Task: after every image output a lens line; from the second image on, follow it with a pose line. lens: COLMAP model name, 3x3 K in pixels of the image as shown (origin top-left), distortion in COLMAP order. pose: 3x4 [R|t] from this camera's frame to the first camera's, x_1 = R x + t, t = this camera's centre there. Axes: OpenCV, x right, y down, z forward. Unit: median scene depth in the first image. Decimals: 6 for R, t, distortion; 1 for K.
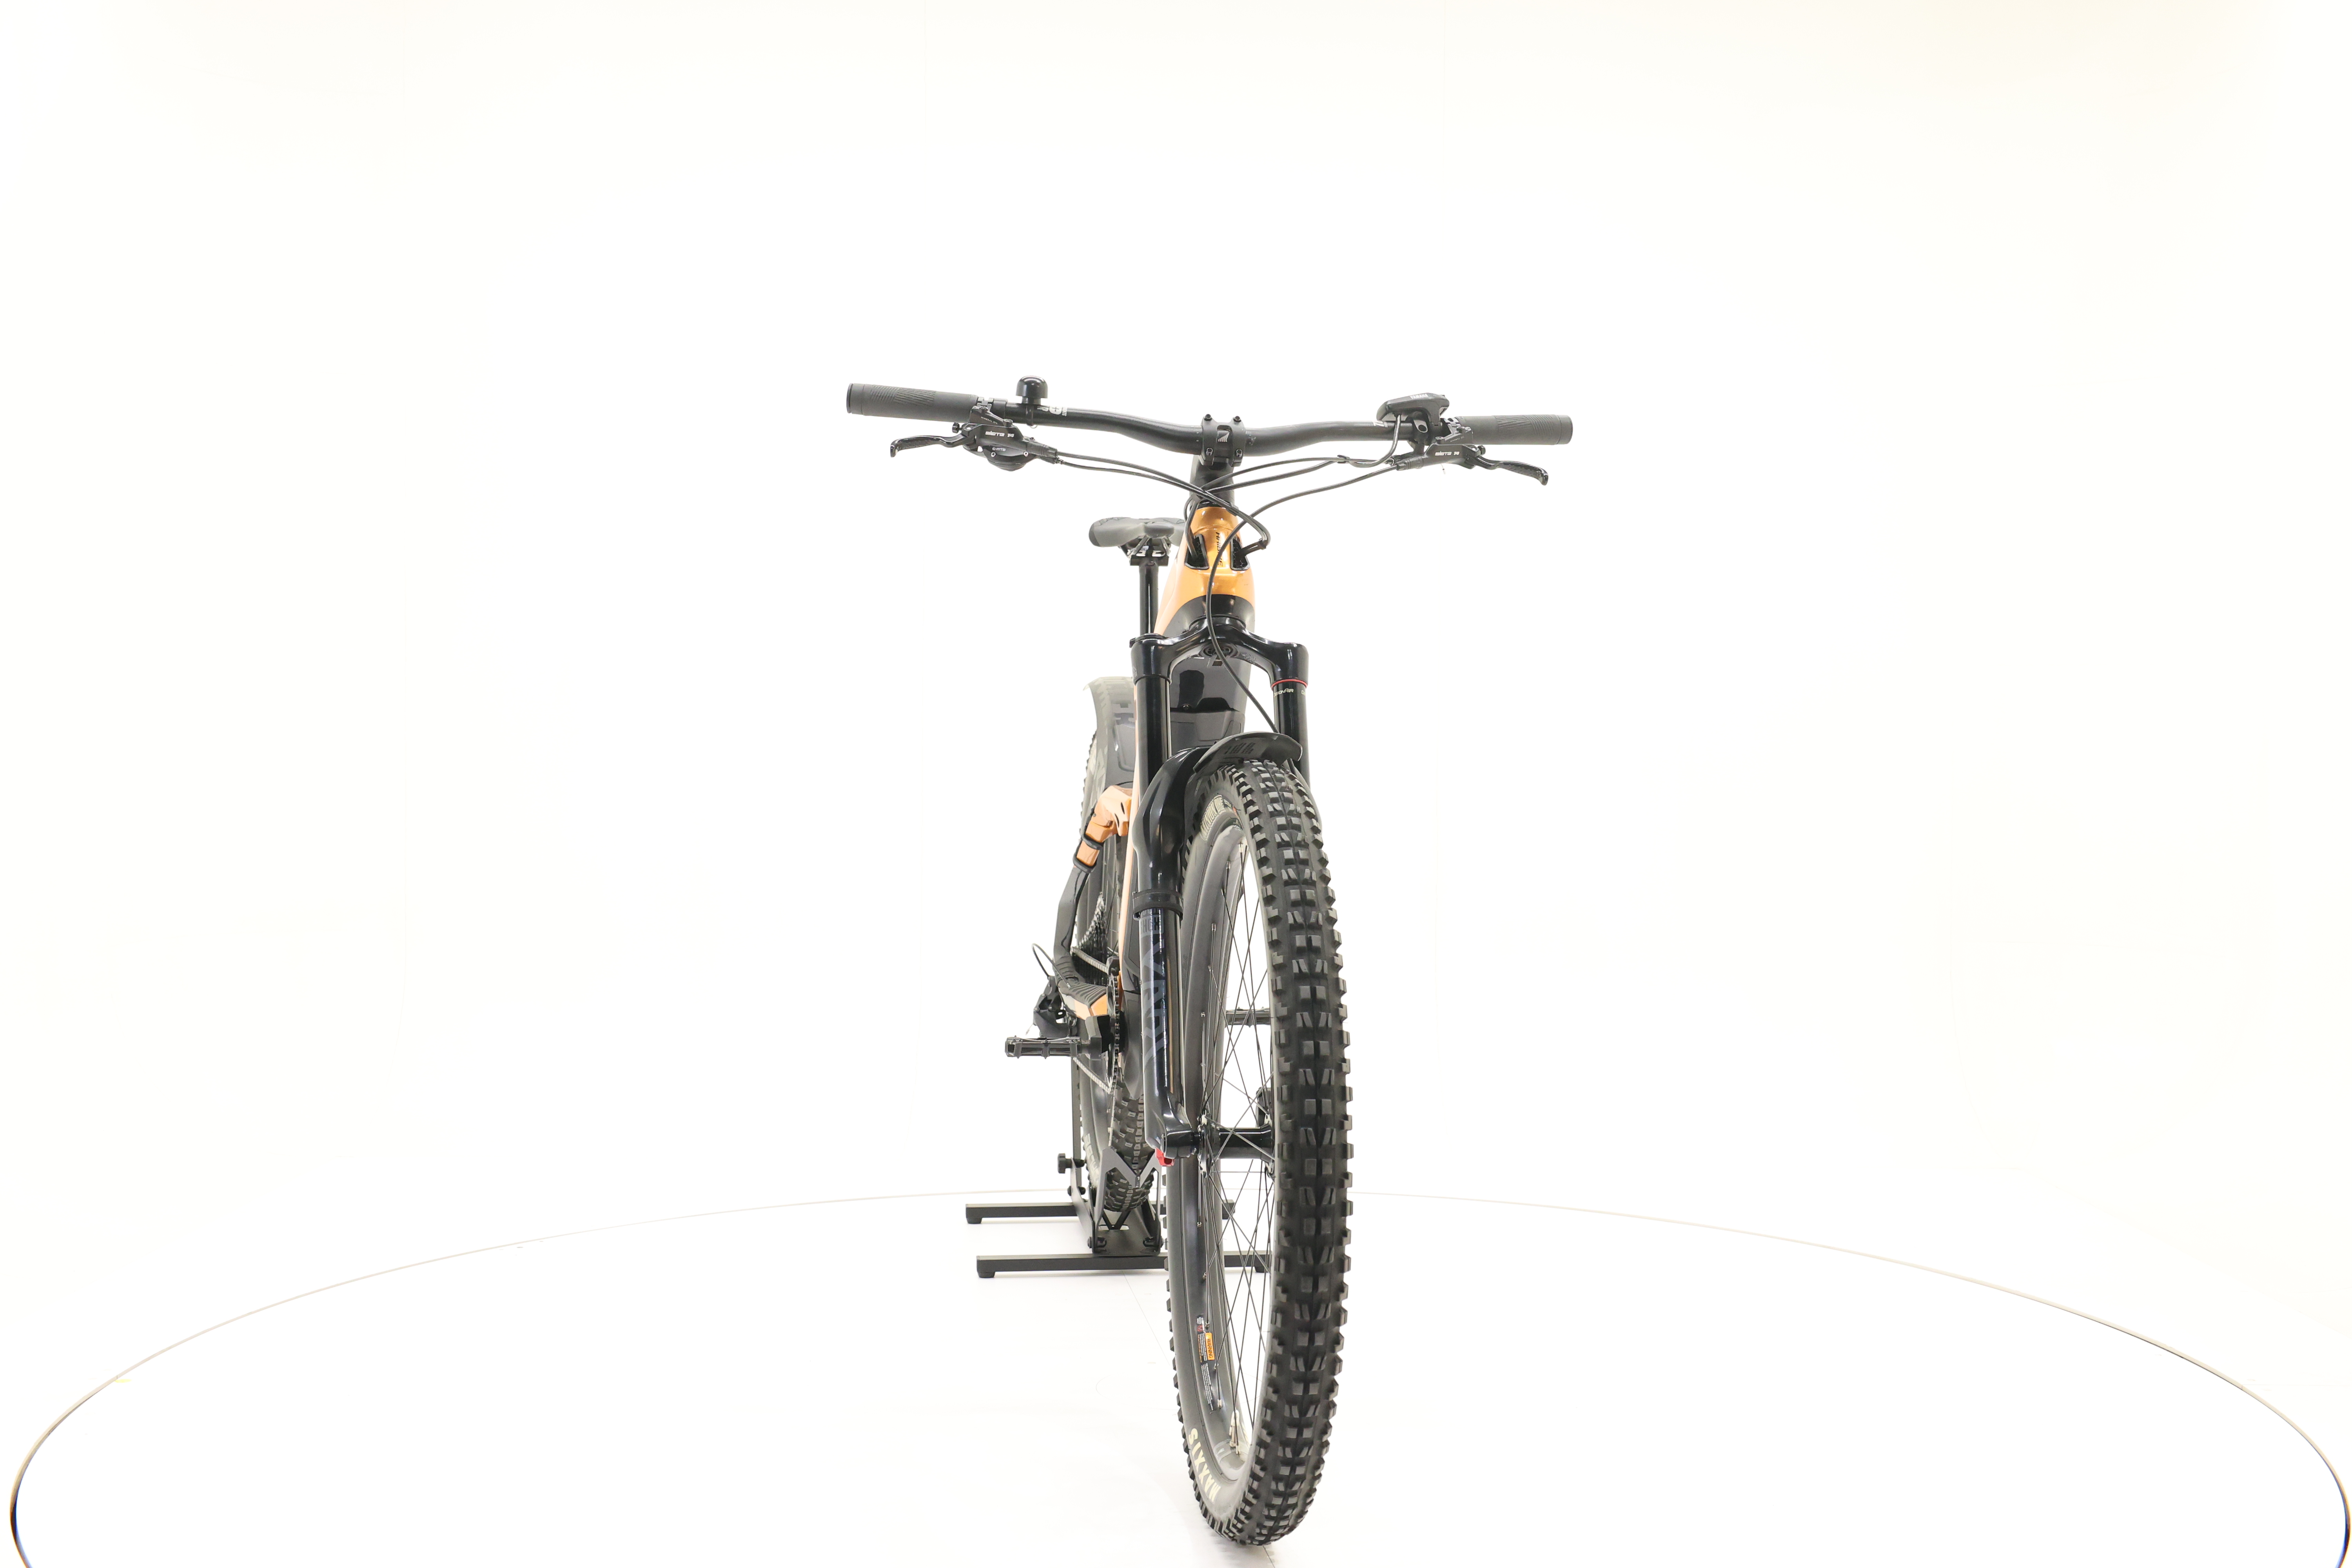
lens RADIAL K [[2530.4, 0, 1184.1], [0, 2530.4, 783.5], [0, 0, 1]] dist [0.000831, 0.000000]
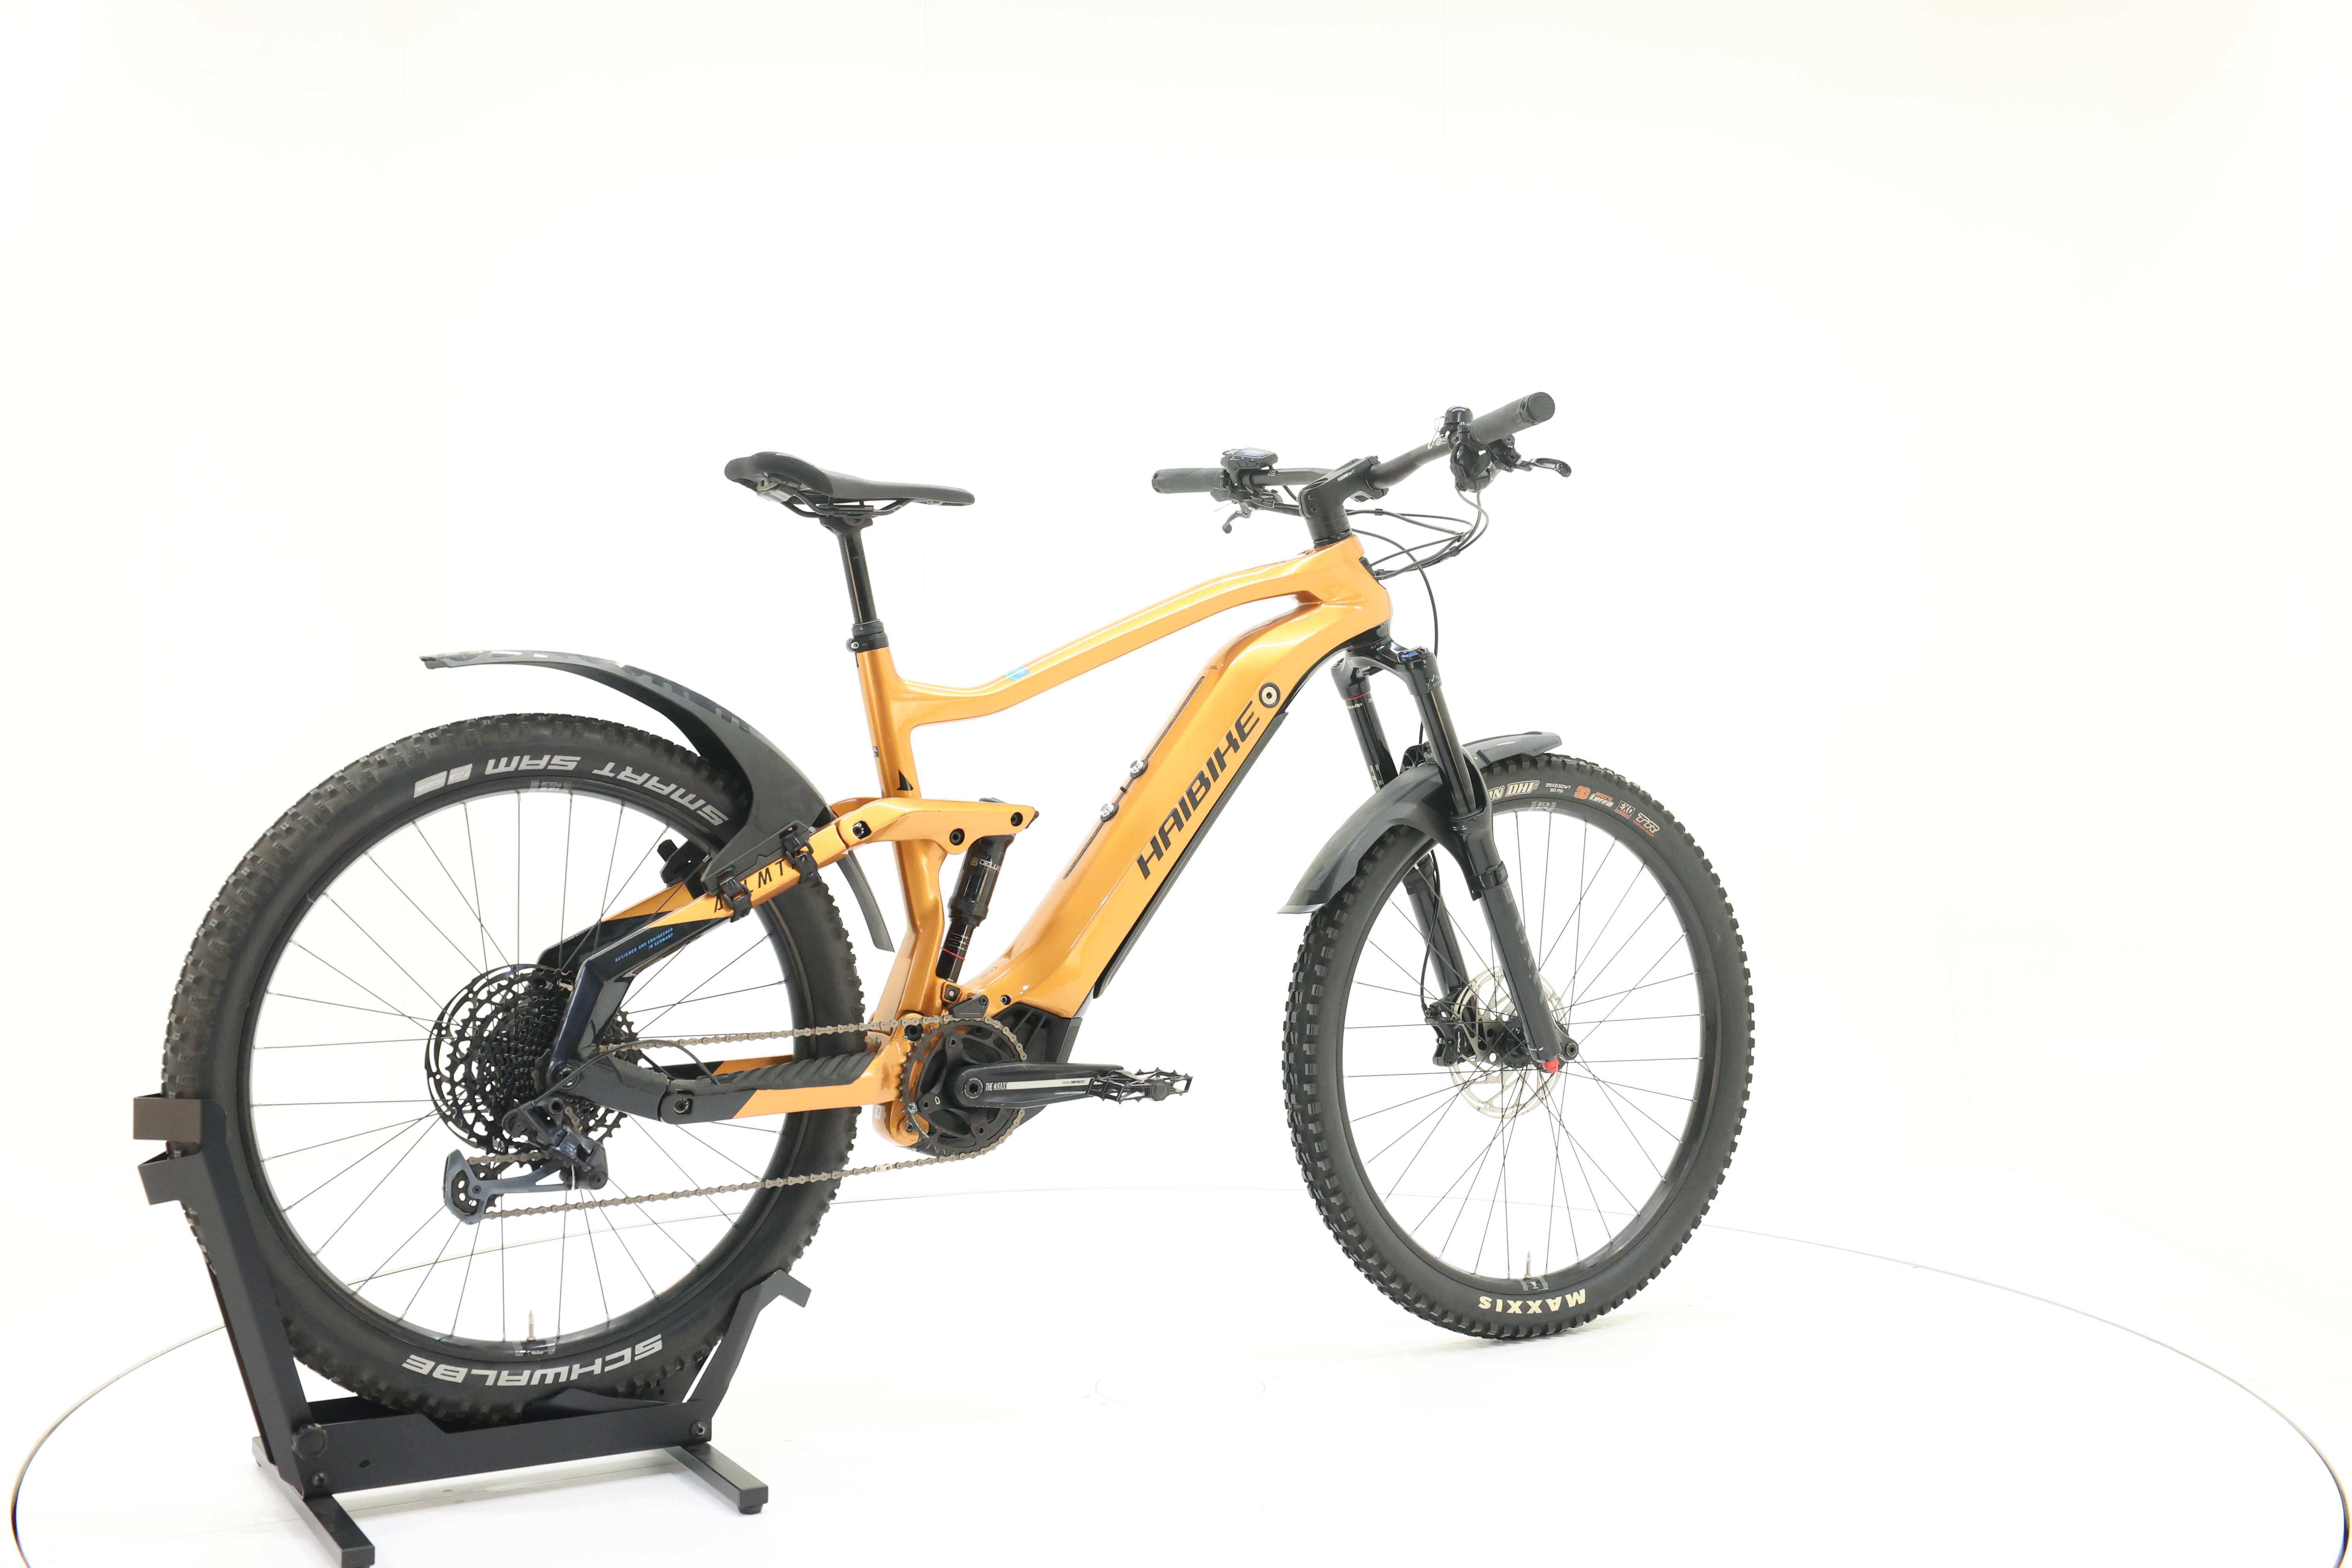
lens RADIAL K [[2530.4, 0, 1176.8], [0, 2530.4, 787.6], [0, 0, 1]] dist [0.000831, 0.000000]
pose [[-0.402201, -0.026612, 0.915165, -1.009171], [0.014619, 0.999263, 0.035482, -0.037375], [-0.915435, 0.027650, -0.401515, 1.548342]]
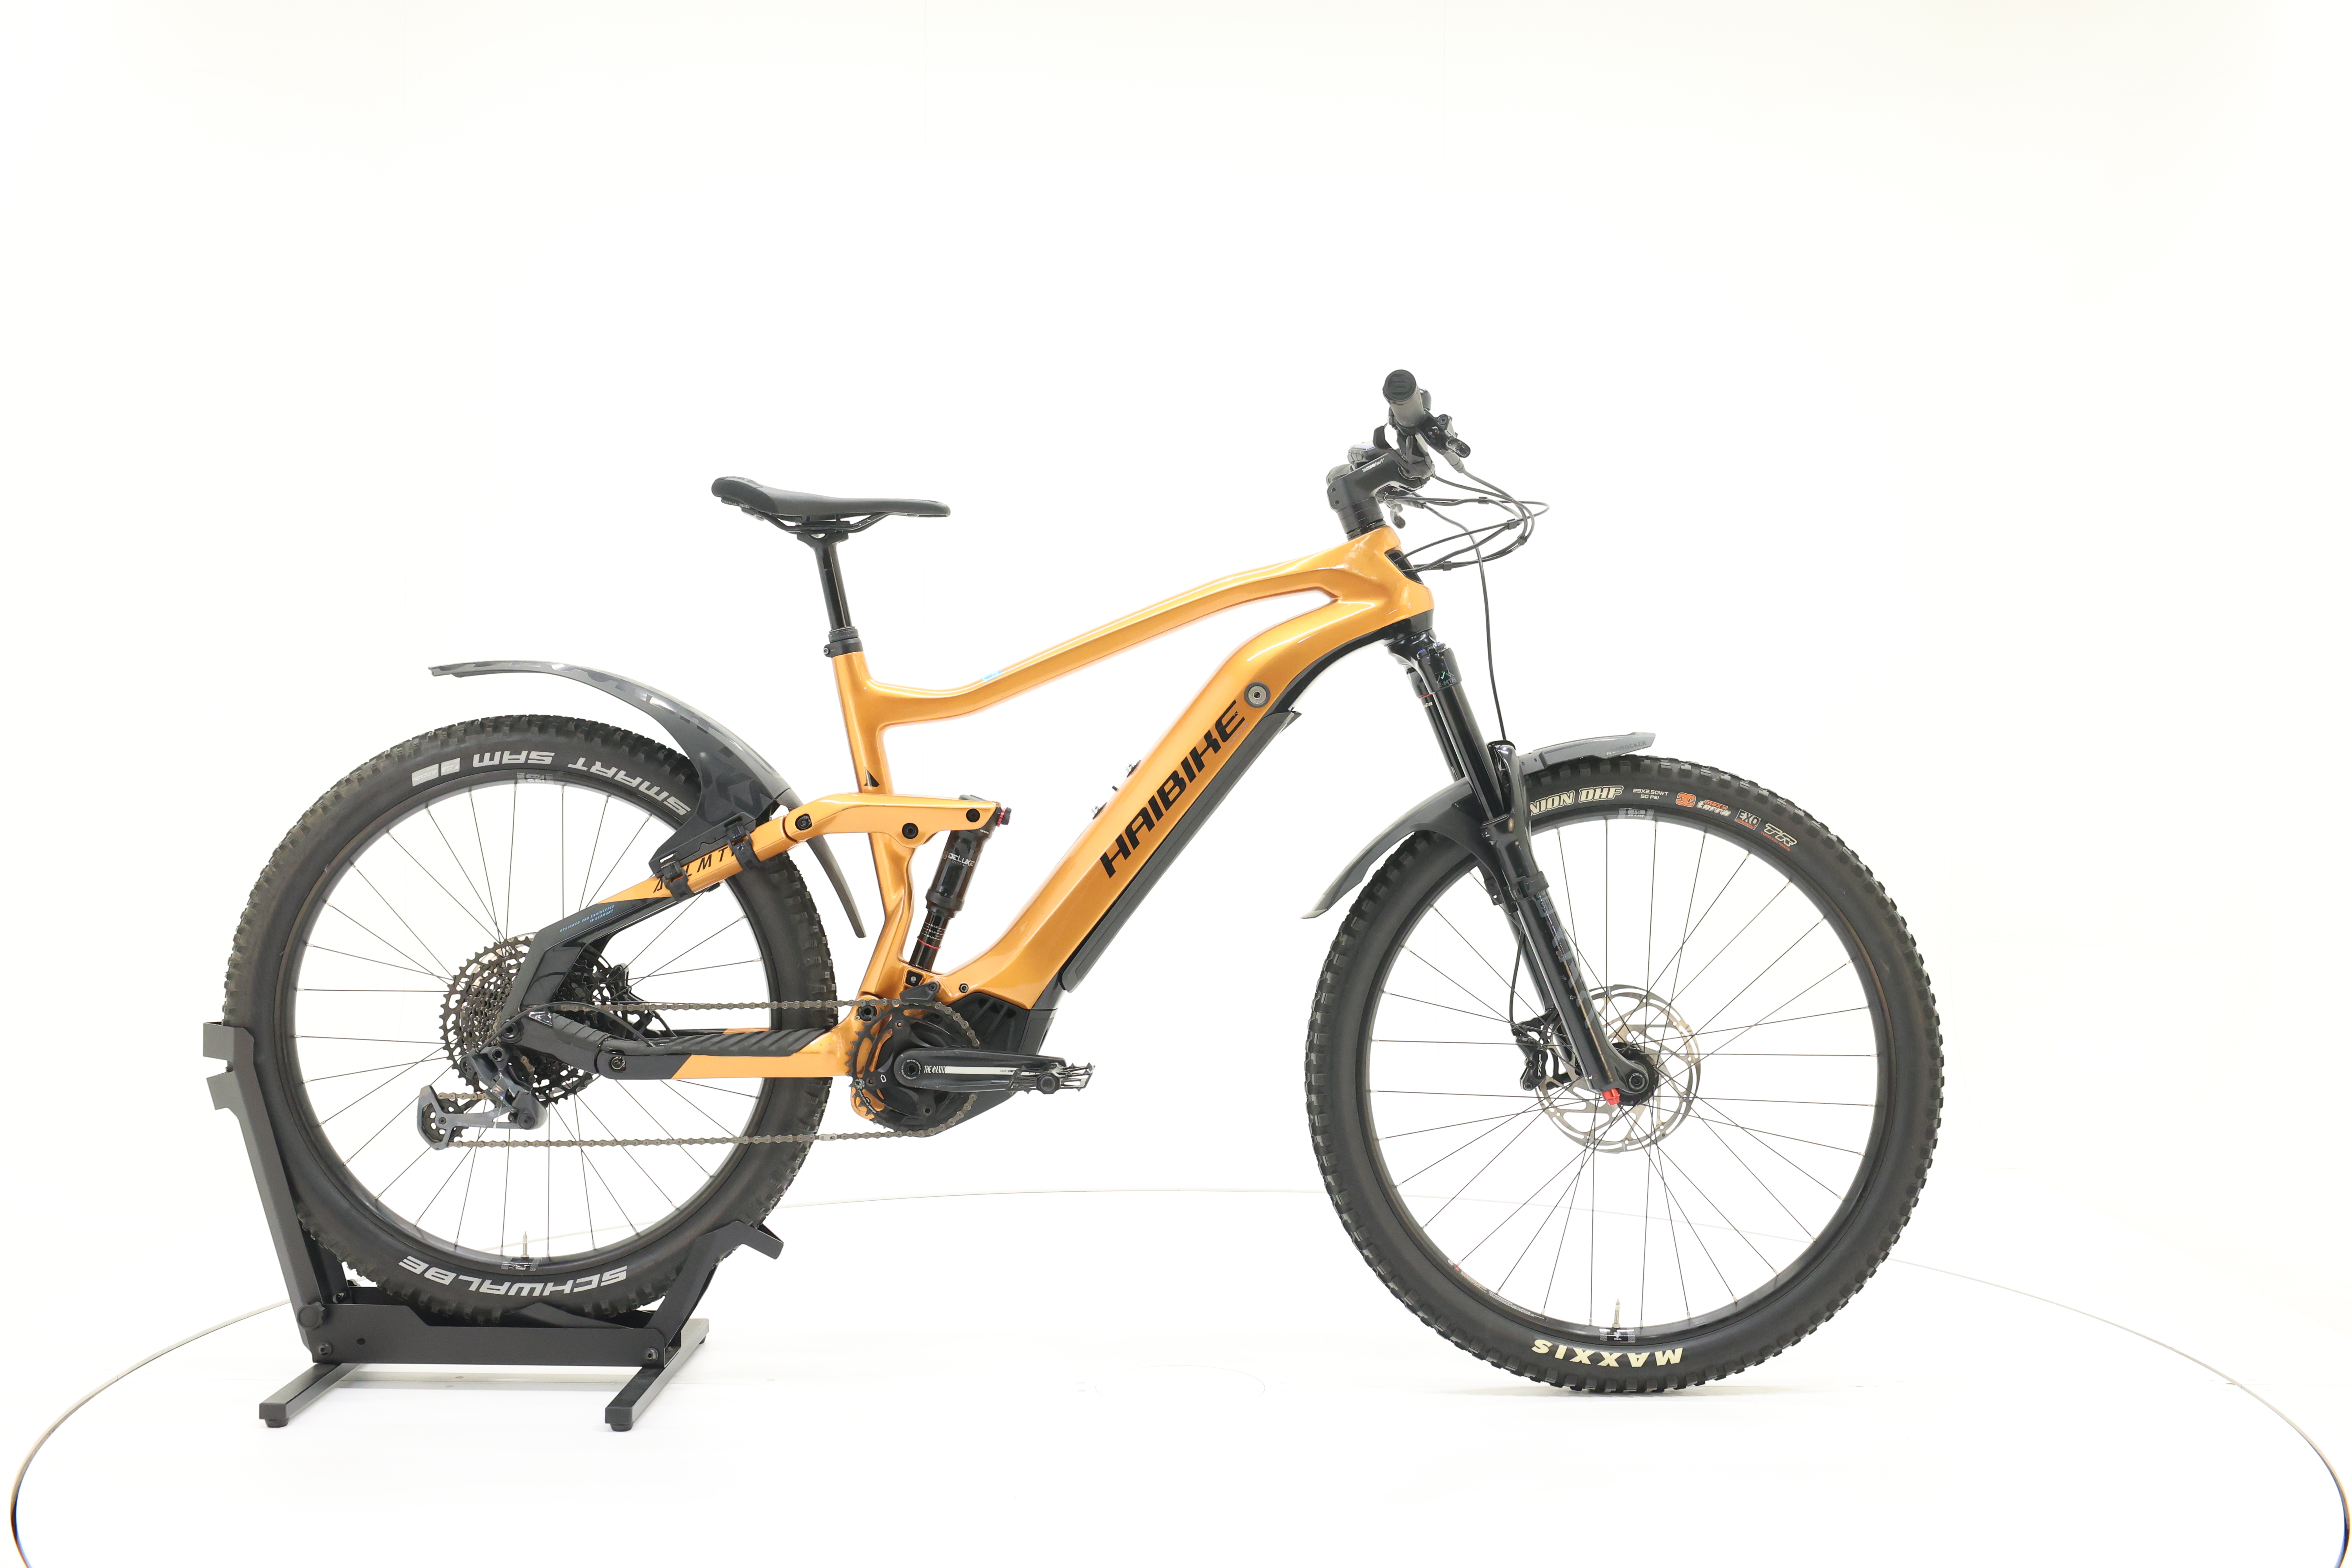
lens RADIAL K [[2530.4, 0, 1187.7], [0, 2530.4, 777.8], [0, 0, 1]] dist [0.000831, 0.000000]
pose [[0.127881, -0.025110, 0.991472, -1.094708], [0.017845, 0.999576, 0.023014, -0.027838], [-0.991629, 0.014750, 0.128275, 0.959249]]
